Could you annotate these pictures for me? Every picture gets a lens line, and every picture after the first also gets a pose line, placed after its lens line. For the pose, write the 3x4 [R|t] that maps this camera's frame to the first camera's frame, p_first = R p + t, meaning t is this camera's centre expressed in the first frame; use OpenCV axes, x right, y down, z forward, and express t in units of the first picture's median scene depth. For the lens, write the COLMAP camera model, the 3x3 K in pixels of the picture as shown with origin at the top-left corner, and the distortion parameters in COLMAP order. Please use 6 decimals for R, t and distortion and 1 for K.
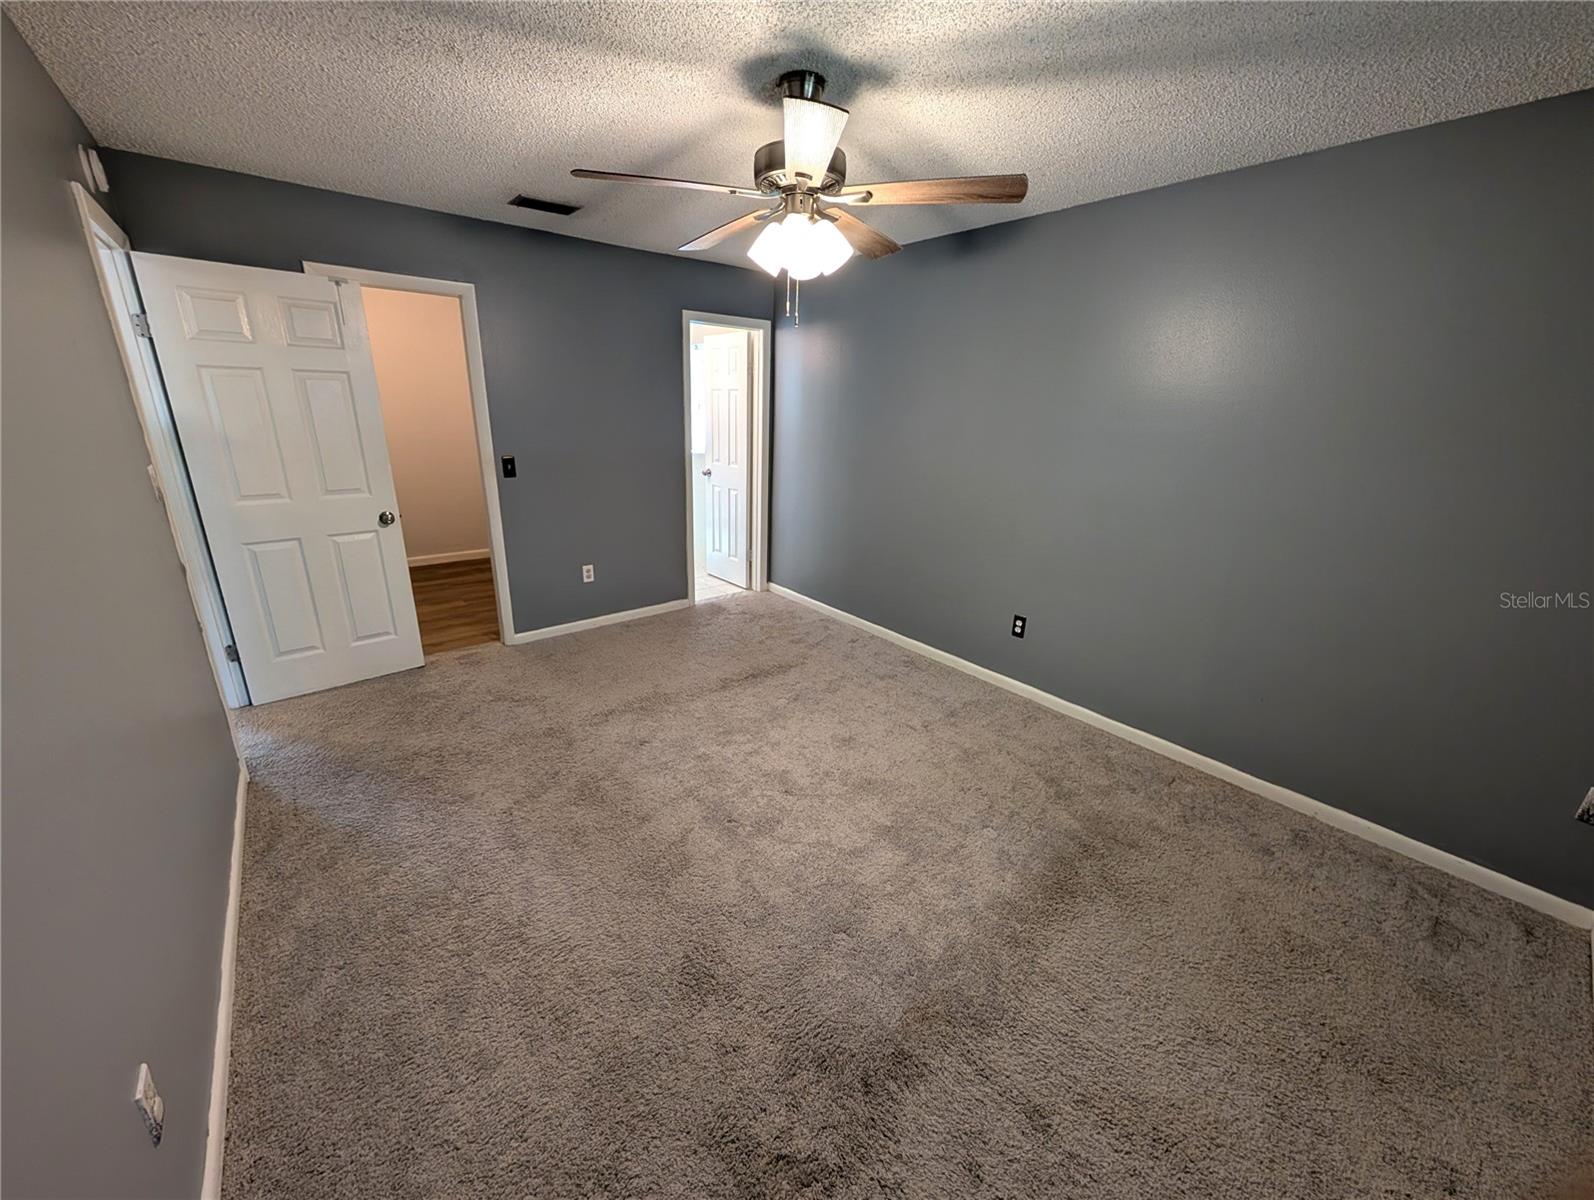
lens RADIAL K [[607.7, 0, 796.1], [0, 607.7, 596.9], [0, 0, 1]] dist [0.000682, -0.000225]
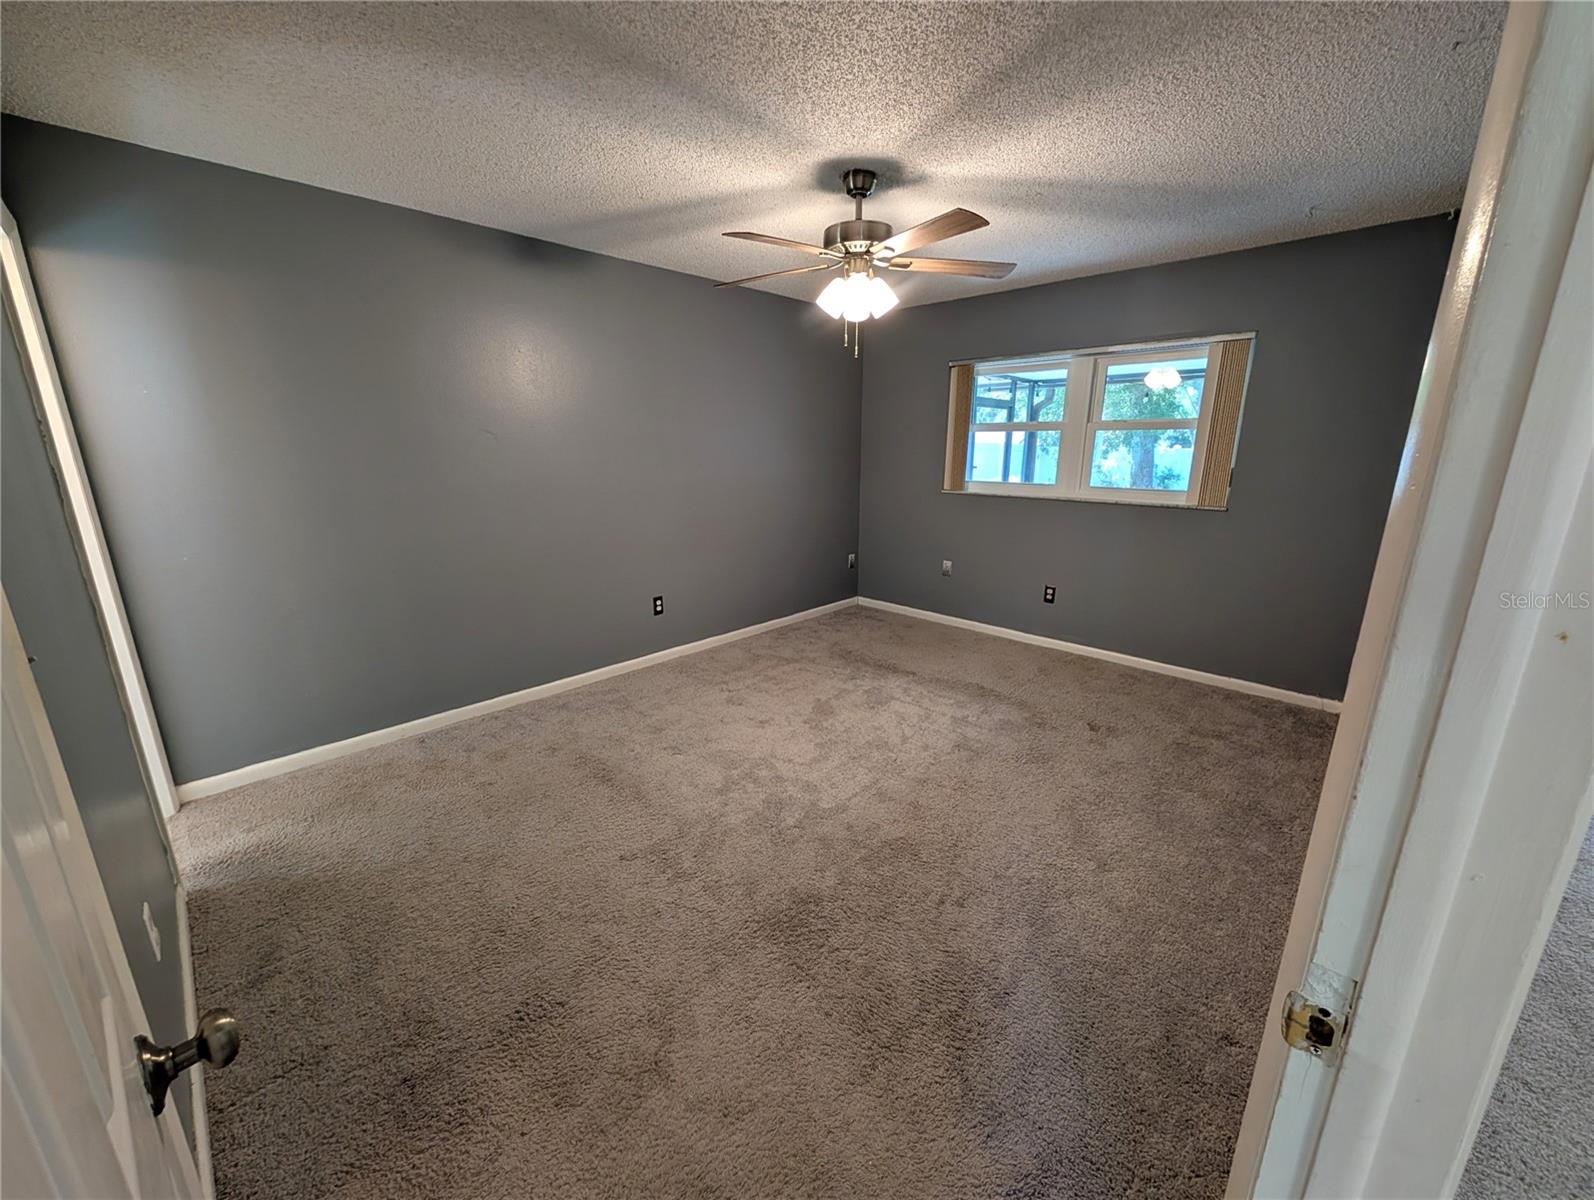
lens RADIAL K [[607.7, 0, 796.8], [0, 607.7, 596.1], [0, 0, 1]] dist [0.000682, -0.000225]
pose [[-0.121925, -0.268046, 0.955660, -0.811031], [0.303666, 0.906599, 0.293027, -0.239097], [-0.944945, 0.325929, -0.029141, 0.790212]]
